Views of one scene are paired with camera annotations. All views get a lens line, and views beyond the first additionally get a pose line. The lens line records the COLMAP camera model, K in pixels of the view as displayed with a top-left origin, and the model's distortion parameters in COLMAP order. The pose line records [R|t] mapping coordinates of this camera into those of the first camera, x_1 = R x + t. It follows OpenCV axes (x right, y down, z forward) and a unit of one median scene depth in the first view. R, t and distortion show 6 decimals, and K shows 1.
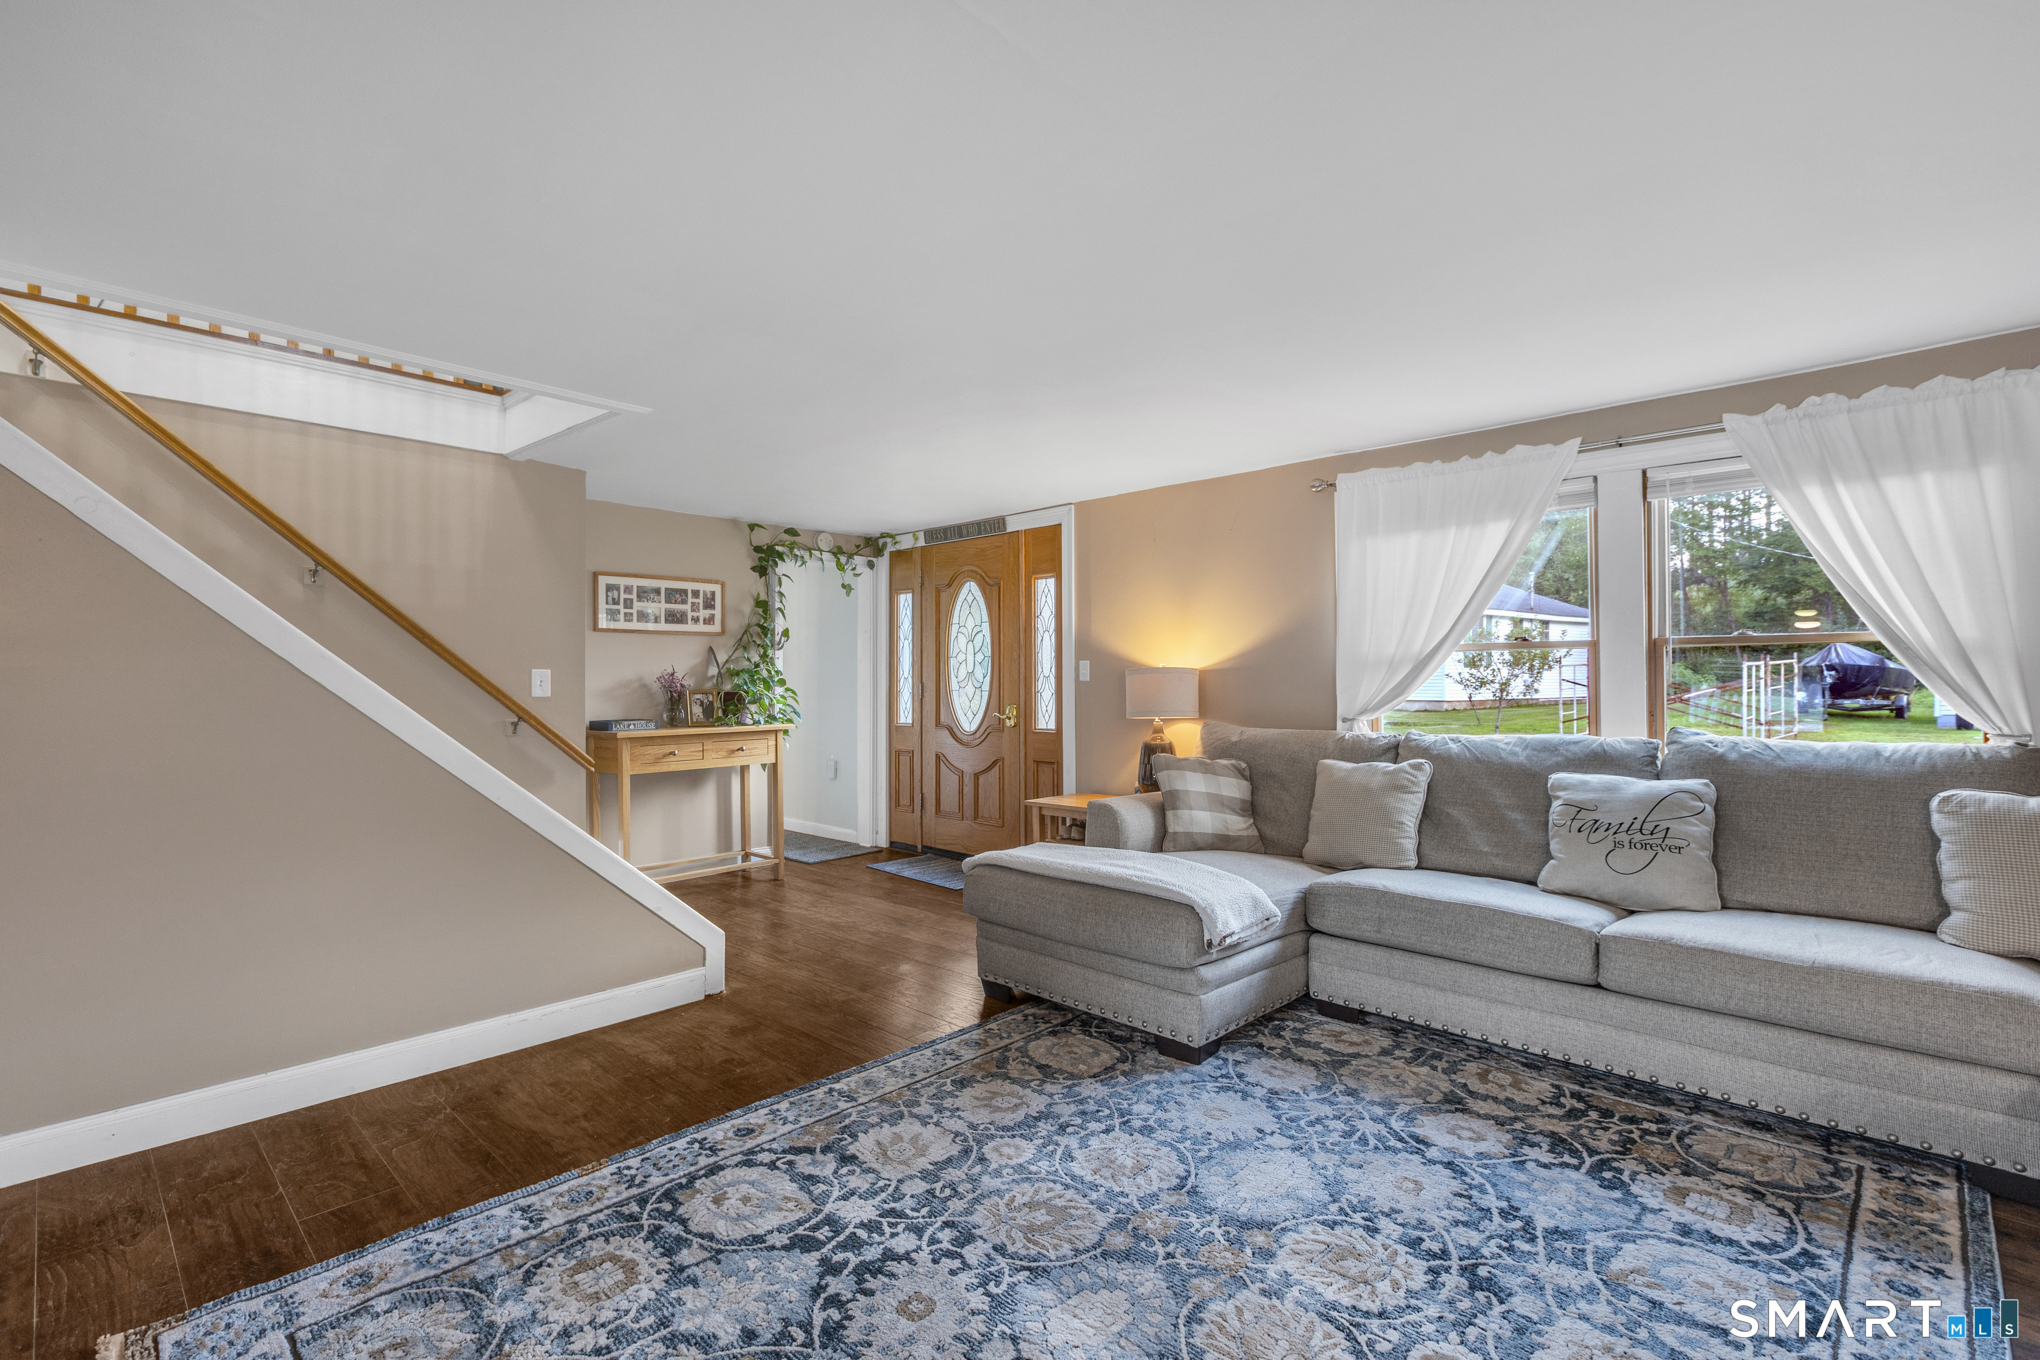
lens RADIAL K [[933.6, 0, 1011.7], [0, 933.6, 678.7], [0, 0, 1]] dist [-0.009475, 0.000722]
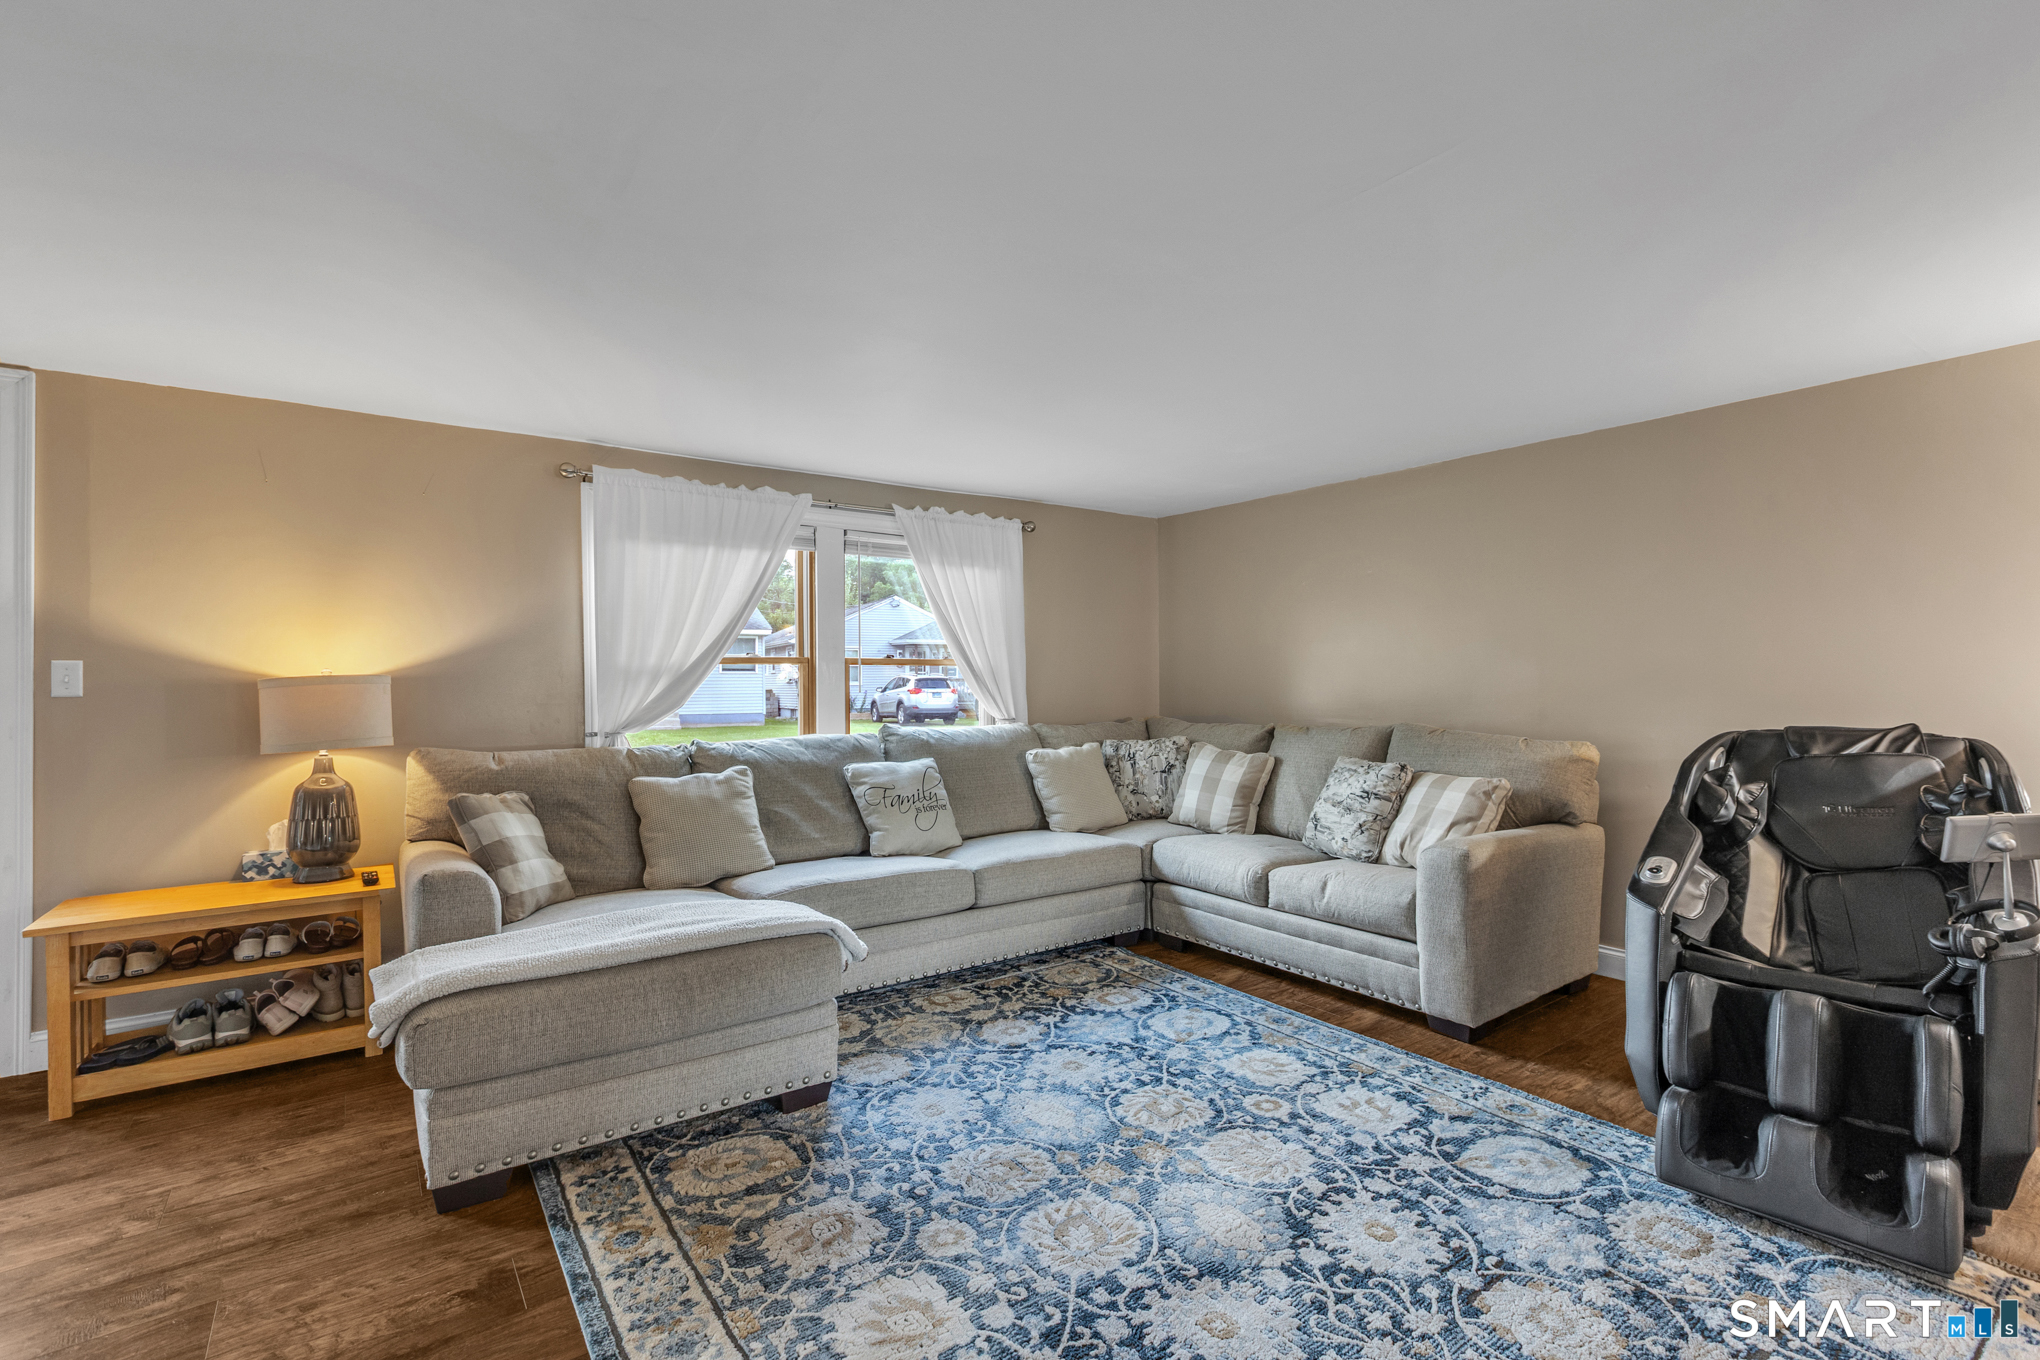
lens RADIAL K [[933.6, 0, 1012.0], [0, 933.6, 683.2], [0, 0, 1]] dist [-0.009475, 0.000722]
pose [[0.161032, 0.003449, 0.986943, -0.791359], [0.003598, 0.999985, -0.004081, -0.002405], [-0.986943, 0.004208, 0.161017, 0.748227]]
